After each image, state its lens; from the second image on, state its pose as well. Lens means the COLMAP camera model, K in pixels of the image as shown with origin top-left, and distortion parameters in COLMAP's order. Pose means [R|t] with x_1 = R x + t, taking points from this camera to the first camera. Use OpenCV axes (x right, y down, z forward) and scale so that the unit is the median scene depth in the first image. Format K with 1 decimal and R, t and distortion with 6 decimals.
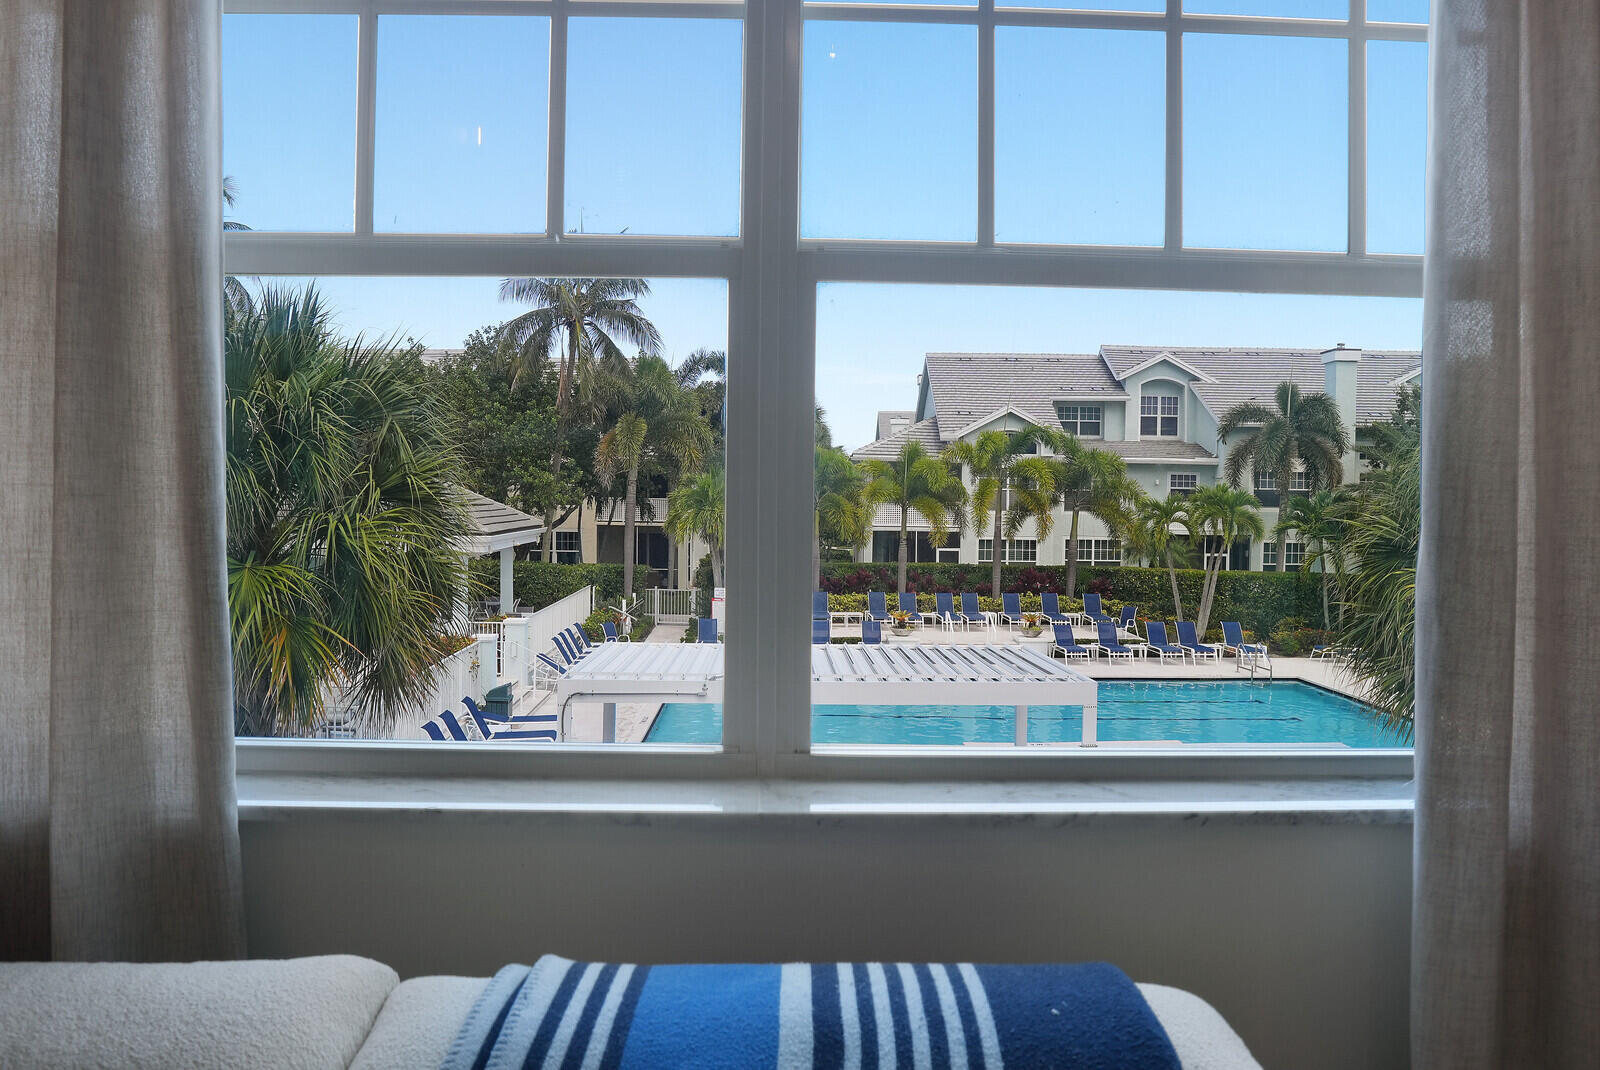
lens RADIAL K [[1135.2, 0, 805.2], [0, 1135.2, 536.0], [0, 0, 1]] dist [-0.062969, -0.000080]
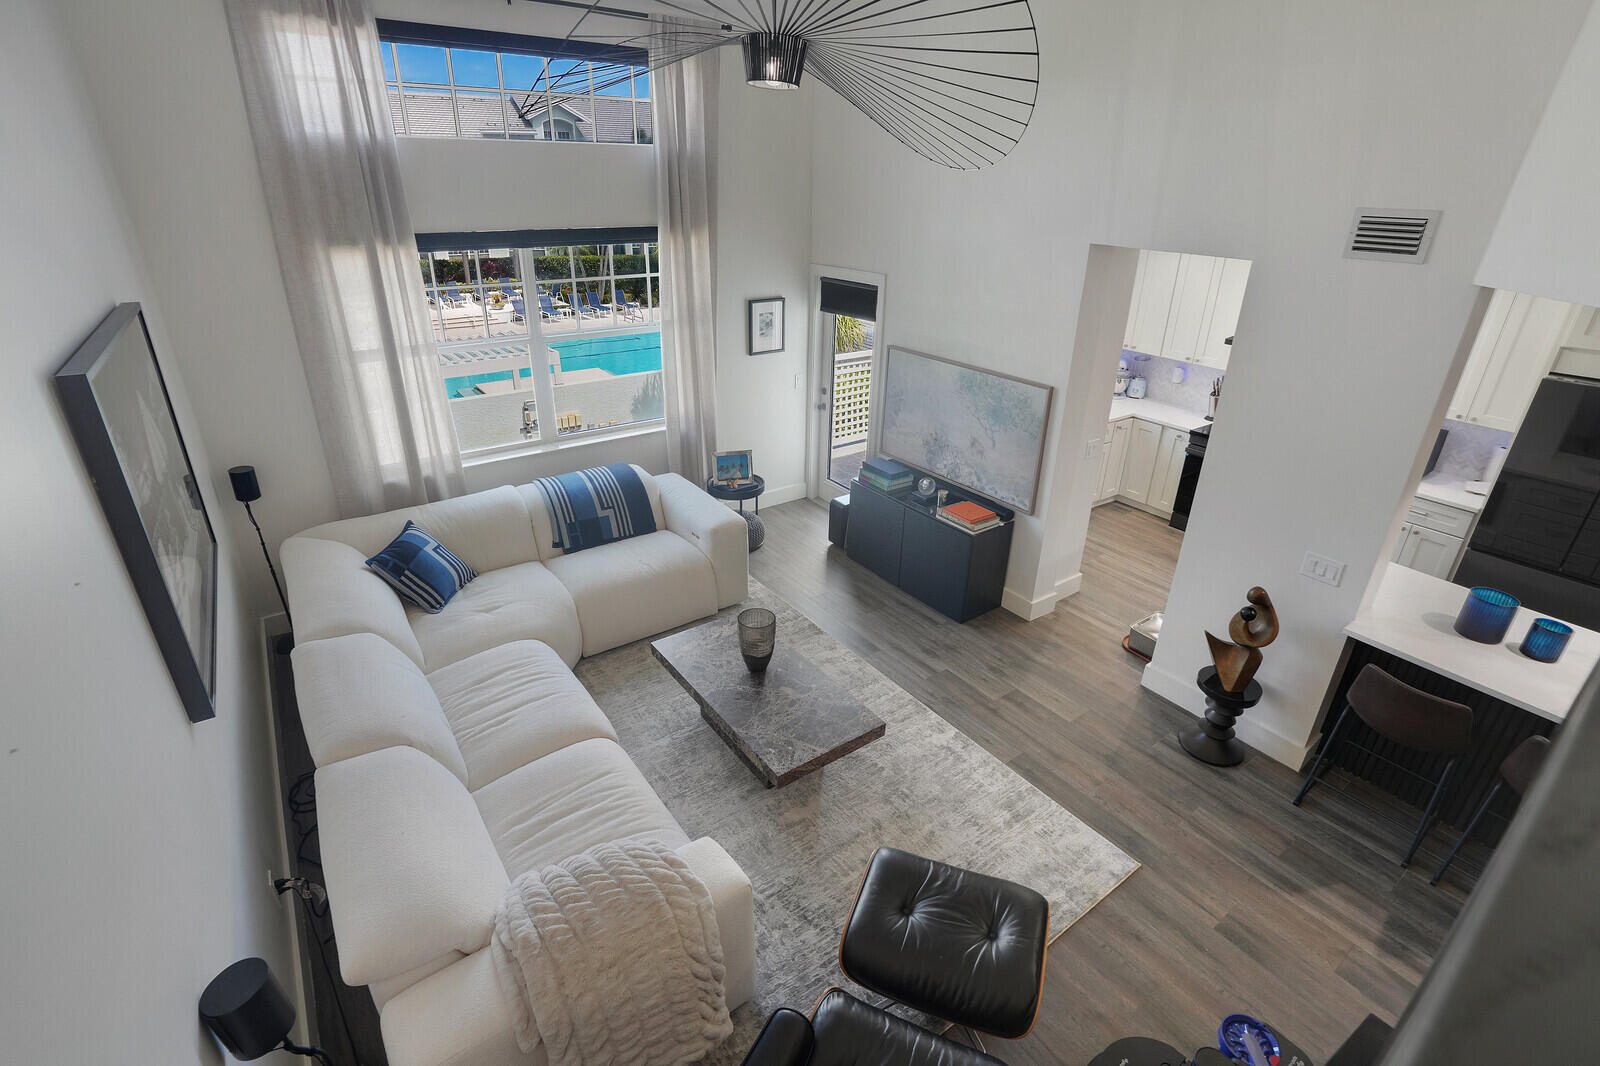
lens RADIAL K [[735.6, 0, 793.9], [0, 735.6, 525.1], [0, 0, 1]] dist [-0.052939, 0.014871]
pose [[0.830367, -0.232453, 0.506415, -0.036986], [0.012207, 0.916200, 0.400536, -0.031814], [-0.557083, -0.326410, 0.763620, -0.094532]]
